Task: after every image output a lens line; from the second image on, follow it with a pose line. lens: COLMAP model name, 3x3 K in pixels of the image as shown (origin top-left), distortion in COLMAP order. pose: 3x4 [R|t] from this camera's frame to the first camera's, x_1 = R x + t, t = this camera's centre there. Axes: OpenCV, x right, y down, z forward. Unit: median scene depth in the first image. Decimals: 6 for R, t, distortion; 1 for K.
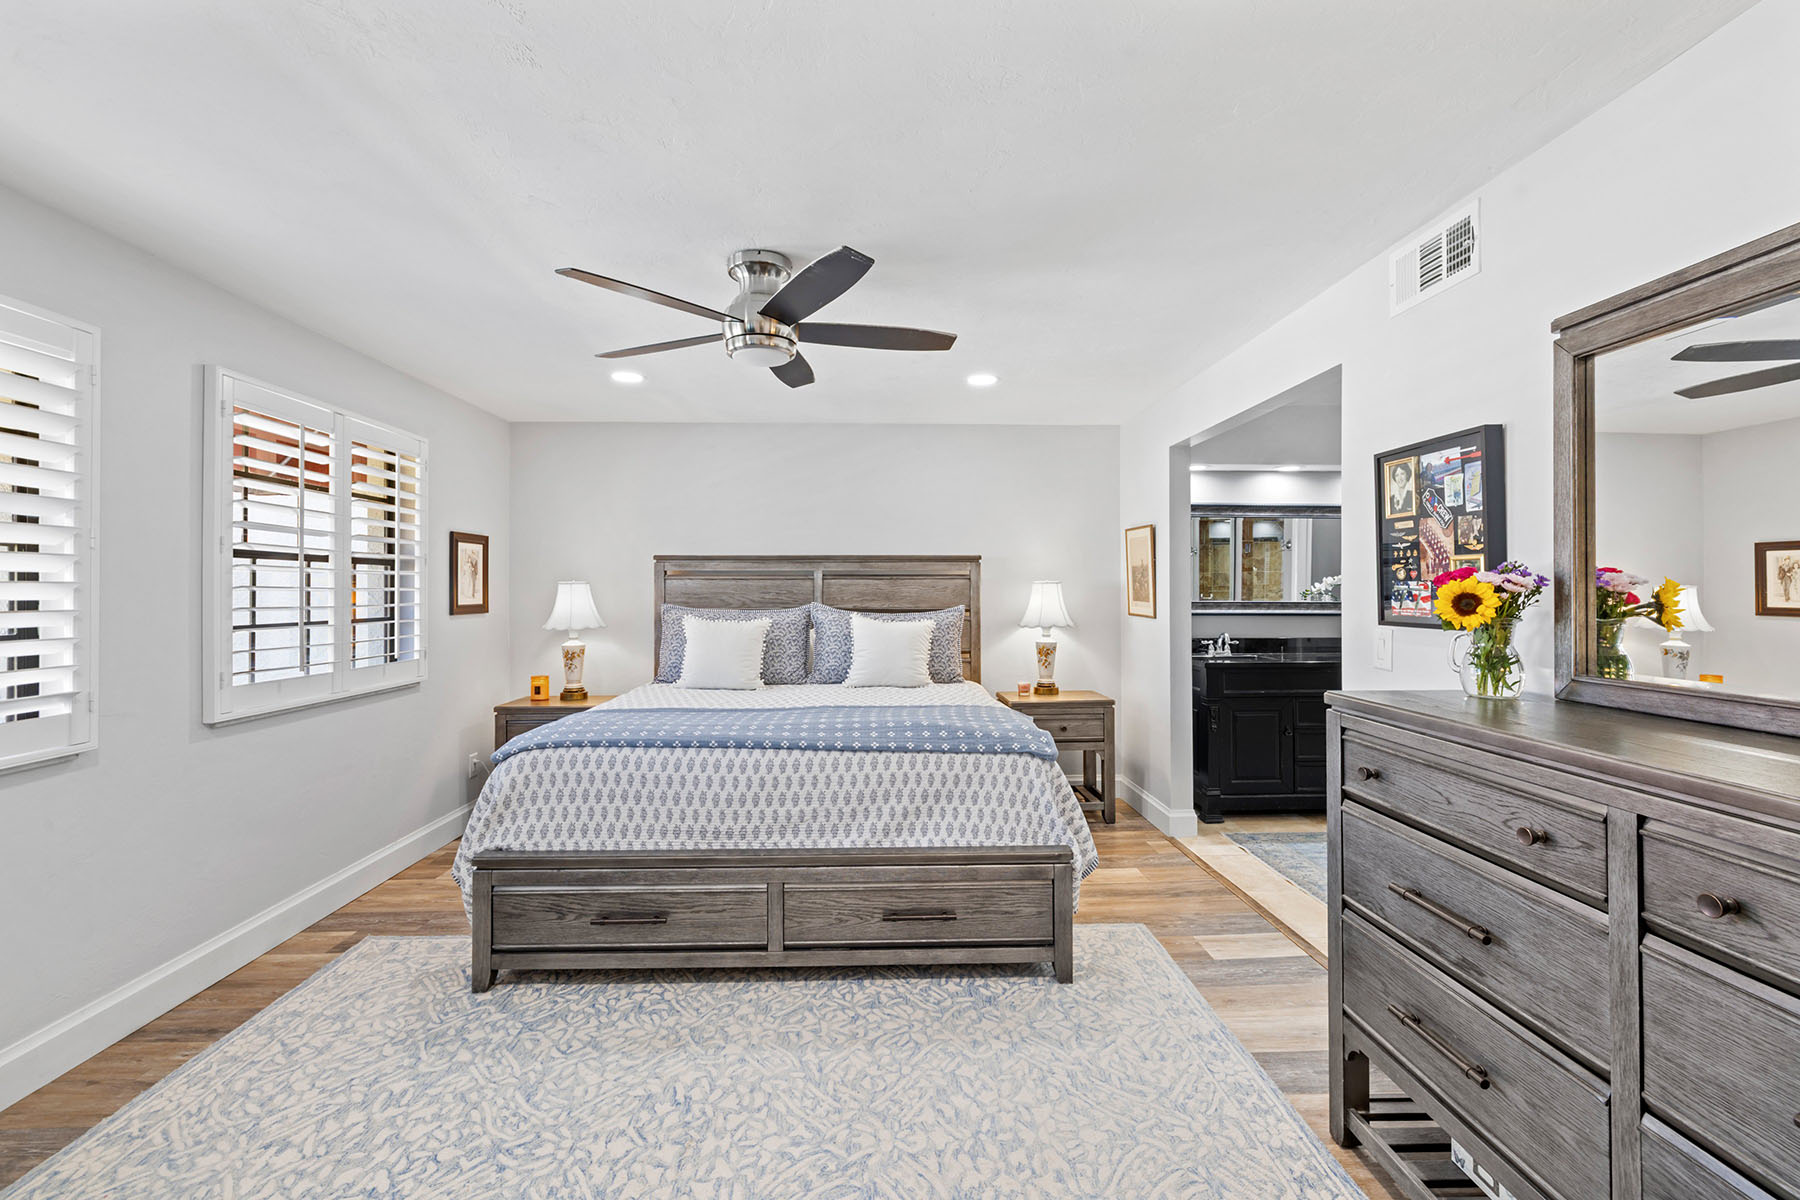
lens RADIAL K [[764.0, 0, 894.5], [0, 764.0, 590.3], [0, 0, 1]] dist [-0.000804, 0.000257]
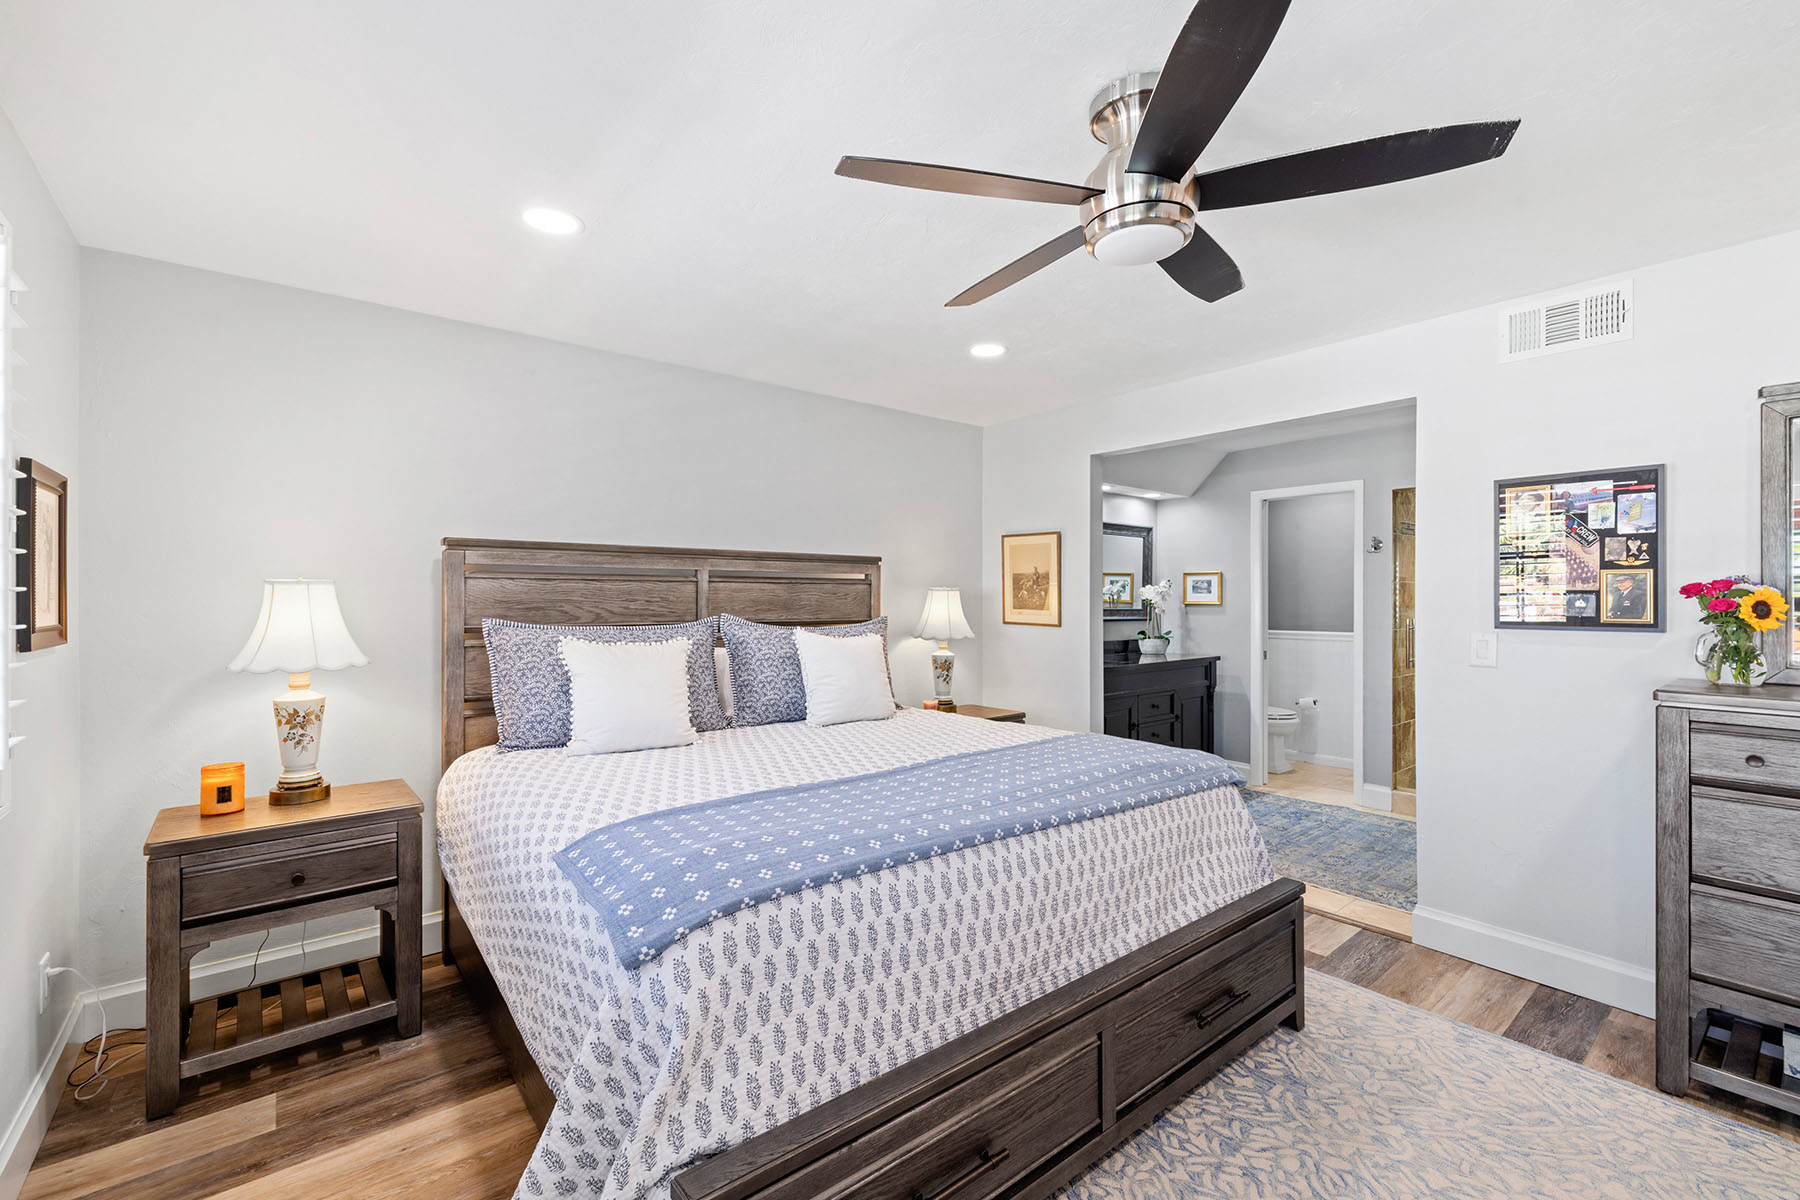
lens RADIAL K [[761.0, 0, 900.0], [0, 761.0, 600.0], [0, 0, 1]] dist [0.001110, 0.000010]
pose [[0.797820, 0.000282, 0.602896, -0.440783], [-0.001885, 0.999996, 0.002028, 0.001055], [-0.602893, -0.002754, 0.797817, 0.353748]]
